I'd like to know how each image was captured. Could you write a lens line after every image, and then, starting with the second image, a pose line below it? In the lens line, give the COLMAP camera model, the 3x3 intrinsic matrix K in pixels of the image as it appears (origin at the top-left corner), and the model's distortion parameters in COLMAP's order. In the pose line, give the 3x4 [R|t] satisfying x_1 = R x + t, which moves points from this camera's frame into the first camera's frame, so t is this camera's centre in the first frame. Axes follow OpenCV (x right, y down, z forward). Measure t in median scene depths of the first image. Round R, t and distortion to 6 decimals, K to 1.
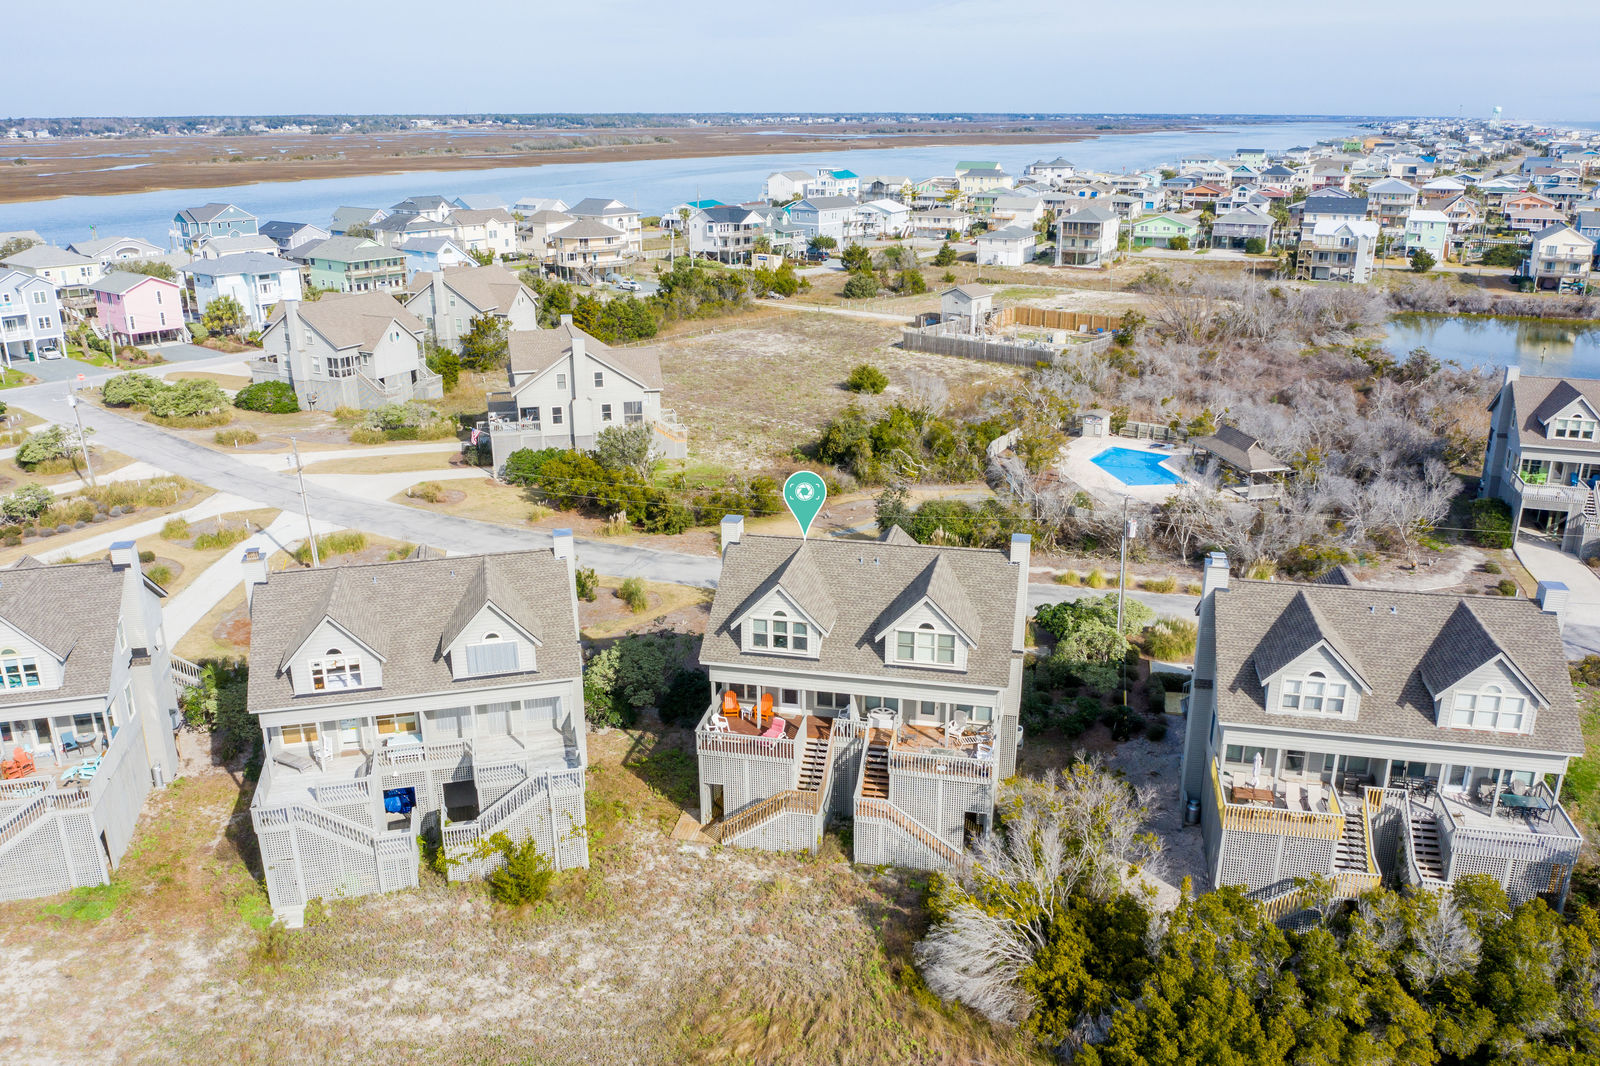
lens RADIAL K [[1257.6, 0, 801.2], [0, 1257.6, 538.8], [0, 0, 1]] dist [-0.028999, 0.003107]
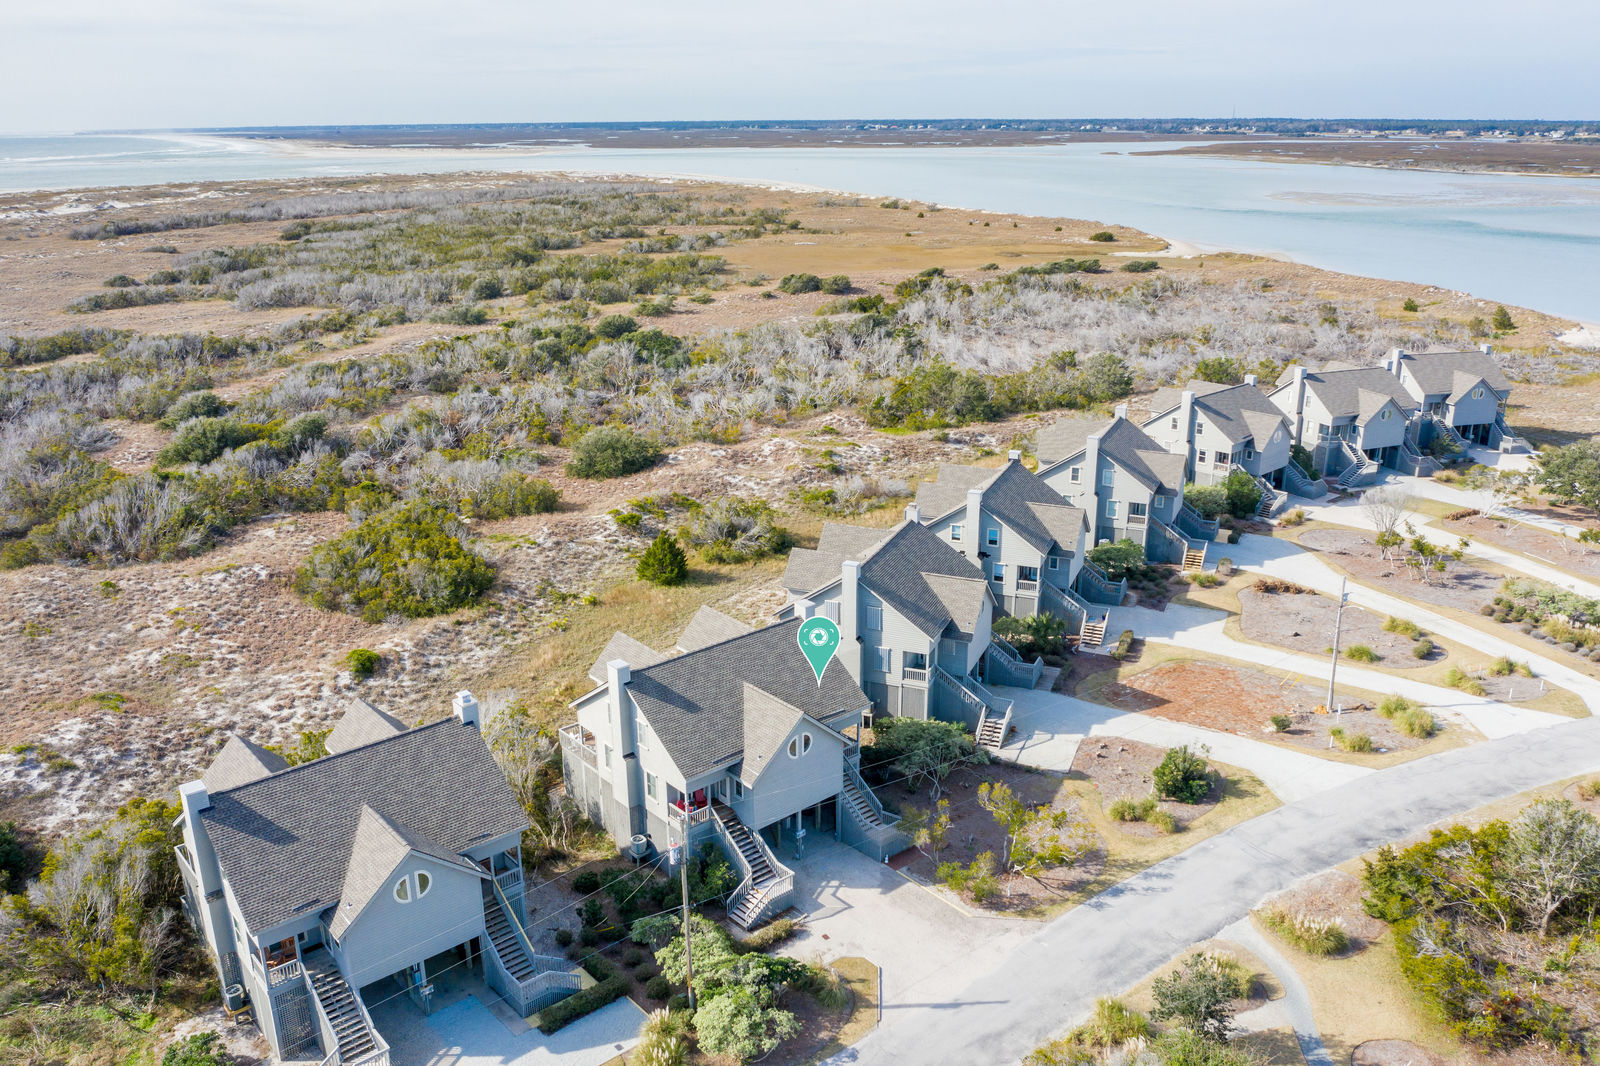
lens RADIAL K [[1257.6, 0, 805.7], [0, 1257.6, 534.2], [0, 0, 1]] dist [-0.028999, 0.003107]
pose [[-0.601771, 0.257244, -0.756106, 0.507985], [-0.251193, 0.837704, 0.484926, -0.394899], [0.758138, 0.481743, -0.439488, 0.859800]]
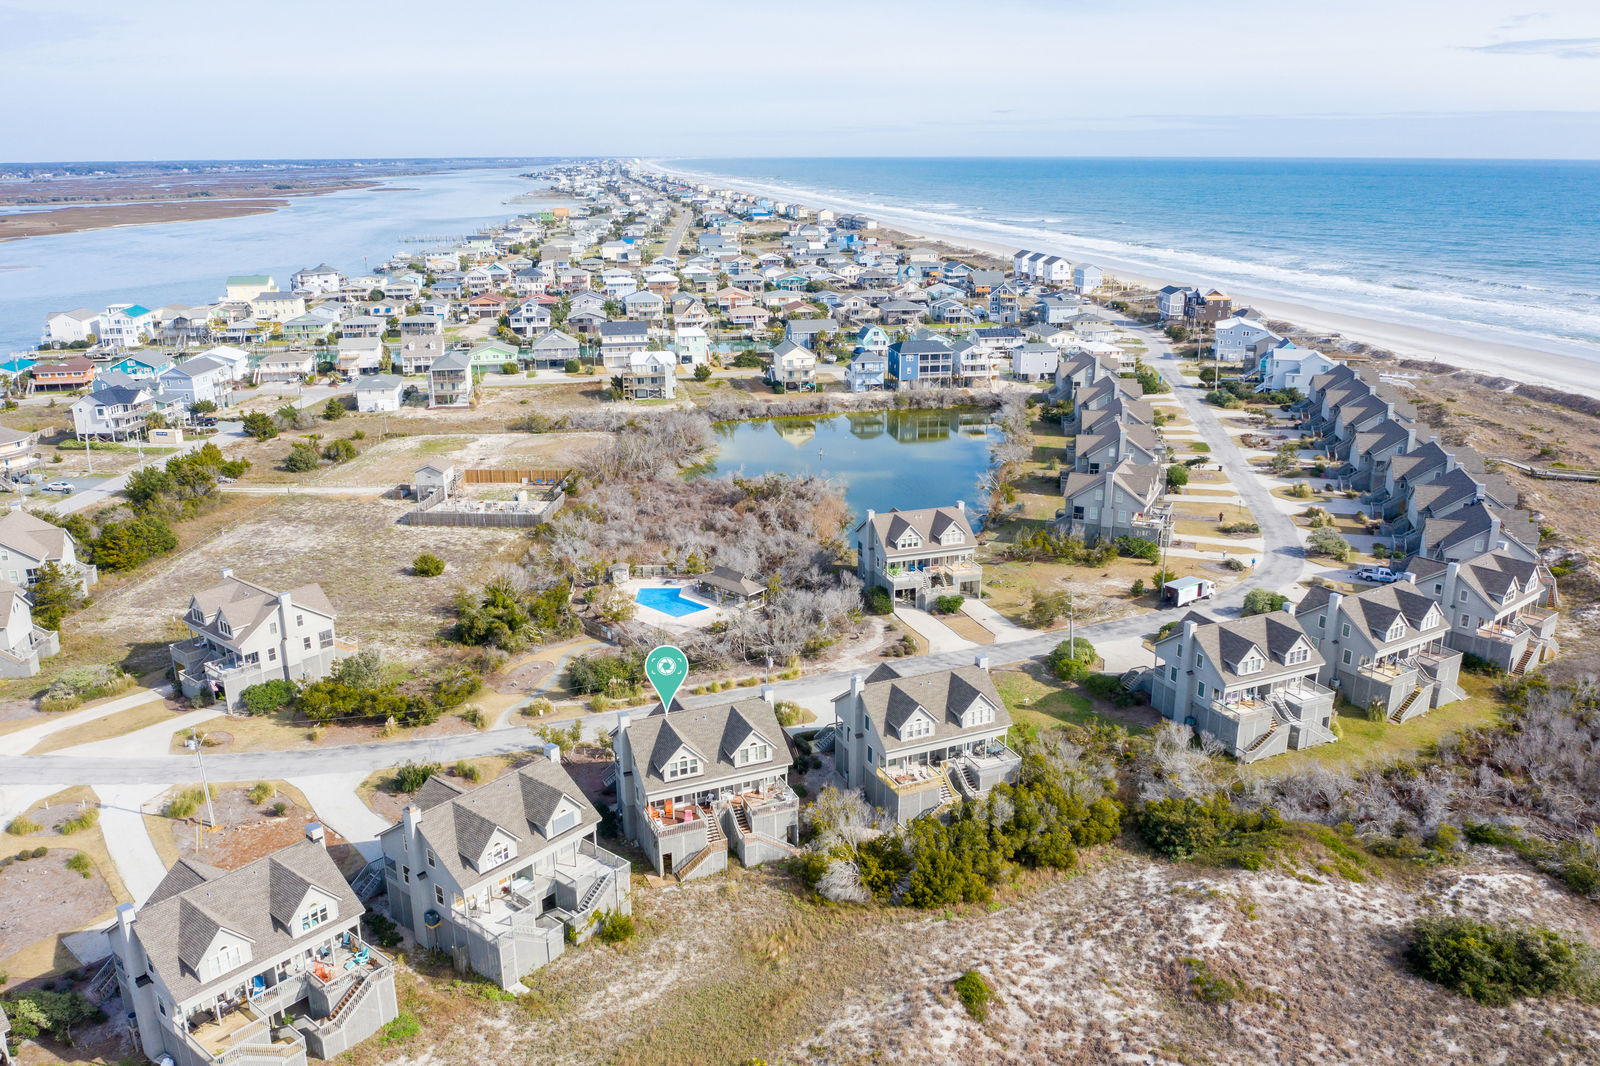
lens RADIAL K [[1257.6, 0, 806.7], [0, 1257.6, 539.6], [0, 0, 1]] dist [-0.028999, 0.003107]
pose [[0.809302, -0.175866, 0.560448, -0.459074], [0.191520, 0.980990, 0.031270, -0.152238], [-0.555293, 0.082030, 0.827599, -0.384890]]
